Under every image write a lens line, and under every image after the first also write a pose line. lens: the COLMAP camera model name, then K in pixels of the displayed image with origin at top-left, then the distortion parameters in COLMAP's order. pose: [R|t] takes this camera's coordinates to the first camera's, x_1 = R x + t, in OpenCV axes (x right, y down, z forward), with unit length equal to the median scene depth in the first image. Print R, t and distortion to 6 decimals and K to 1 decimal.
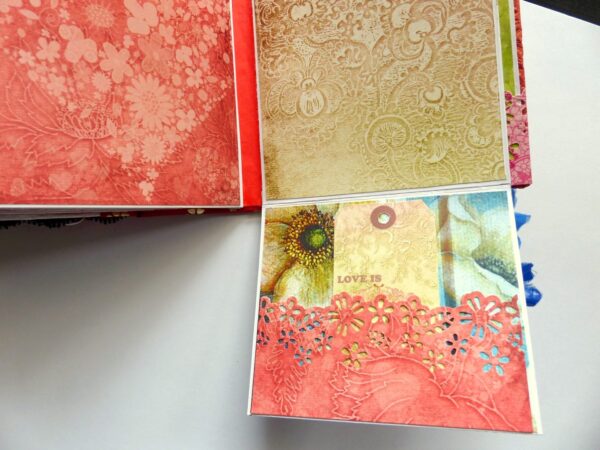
lens RADIAL K [[436.6, 0, 300.3], [0, 436.6, 223.4], [0, 0, 1]] dist [-0.011373, -0.007796]
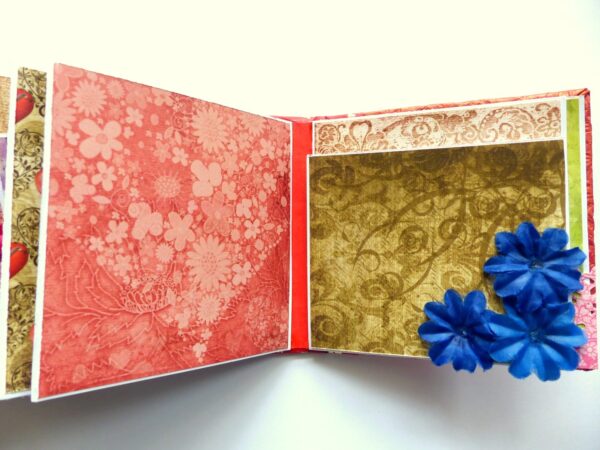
lens RADIAL K [[436.6, 0, 300.3], [0, 436.6, 223.4], [0, 0, 1]] dist [-0.011373, -0.007796]
pose [[0.996335, 0.061113, -0.059853, -0.083901], [-0.063060, 0.997522, -0.031206, -0.364697], [0.057798, 0.034866, 0.997719, 0.007435]]
